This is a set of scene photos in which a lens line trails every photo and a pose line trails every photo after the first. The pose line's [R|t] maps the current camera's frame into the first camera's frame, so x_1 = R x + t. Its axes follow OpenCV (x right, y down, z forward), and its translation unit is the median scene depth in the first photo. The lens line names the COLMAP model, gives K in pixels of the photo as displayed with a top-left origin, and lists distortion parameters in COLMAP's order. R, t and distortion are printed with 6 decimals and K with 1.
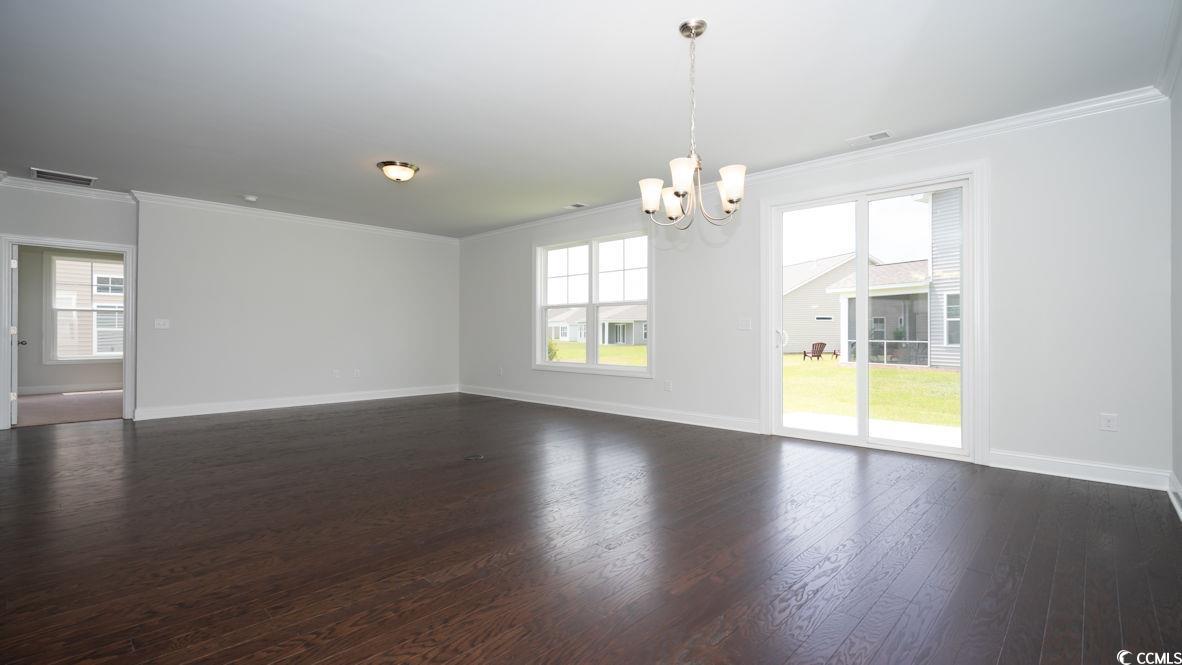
lens RADIAL K [[529.1, 0, 591.0], [0, 529.1, 332.5], [0, 0, 1]] dist [0.001177, 0.000157]
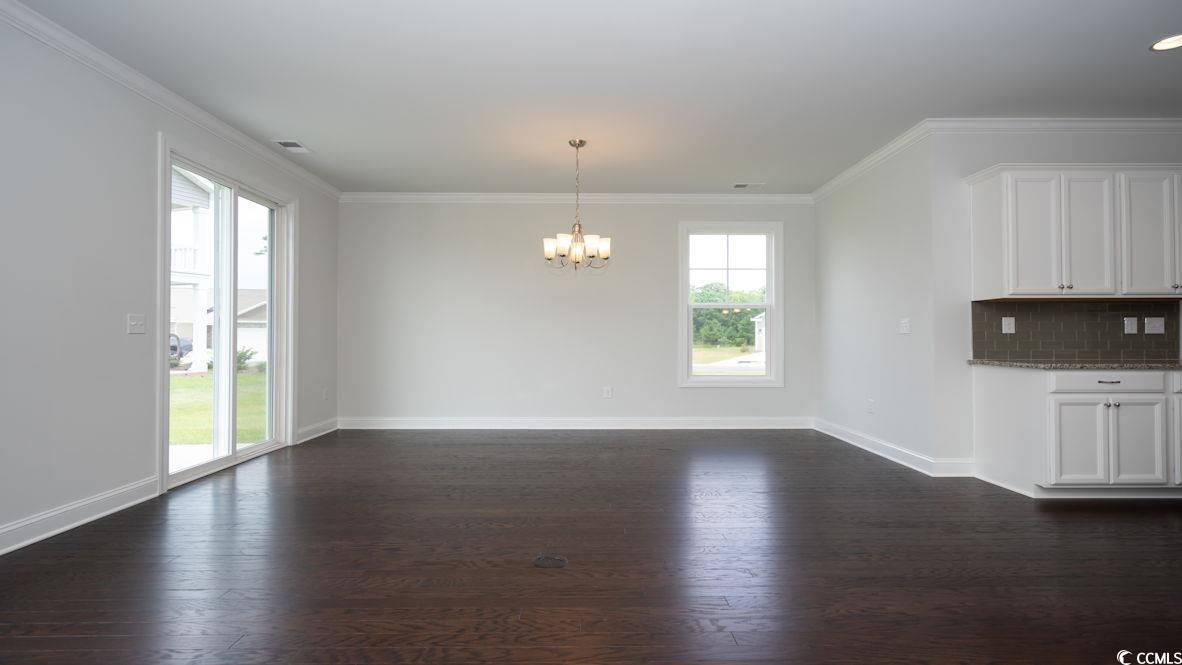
lens RADIAL K [[602.0, 0, 592.6], [0, 602.0, 330.3], [0, 0, 1]] dist [0.004309, 0.000823]
pose [[-0.688026, 0.003465, 0.725677, -0.474082], [-0.003673, 0.999959, -0.008257, -0.003564], [-0.725676, -0.008347, -0.687986, 0.927887]]
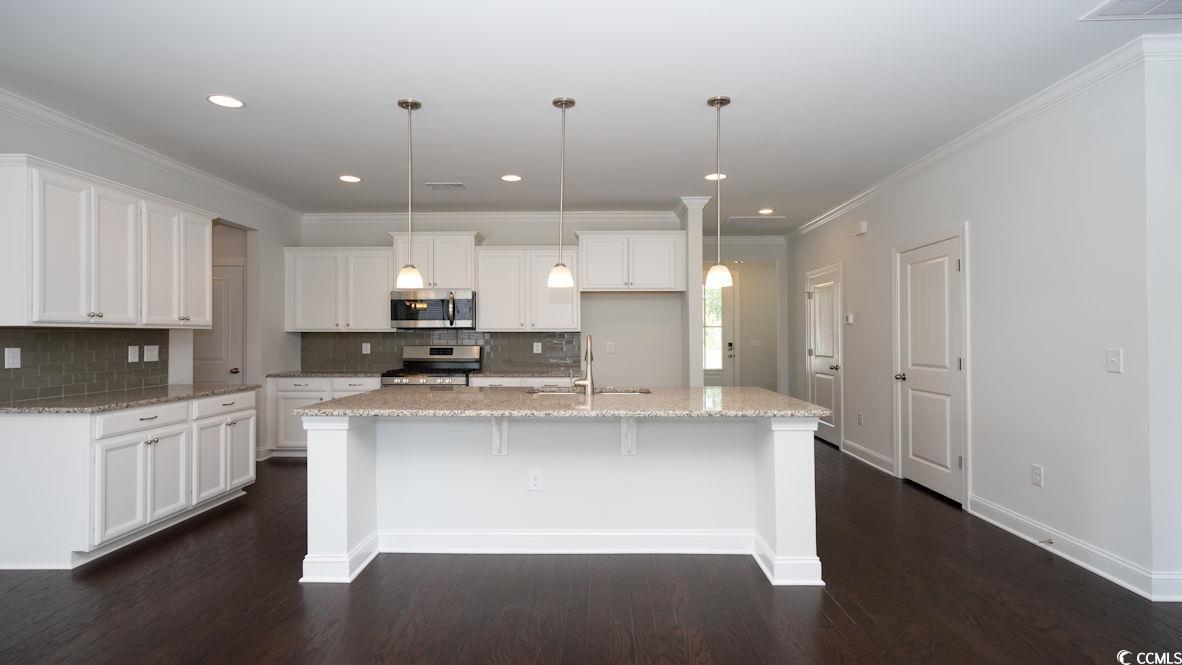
lens RADIAL K [[611.9, 0, 591.0], [0, 611.9, 332.5], [0, 0, 1]] dist [0.003800, 0.000687]
pose [[-0.747541, -0.009414, -0.664149, -0.324236], [-0.001427, 0.999920, -0.012567, -0.033021], [0.664215, -0.008447, -0.747494, 0.865654]]
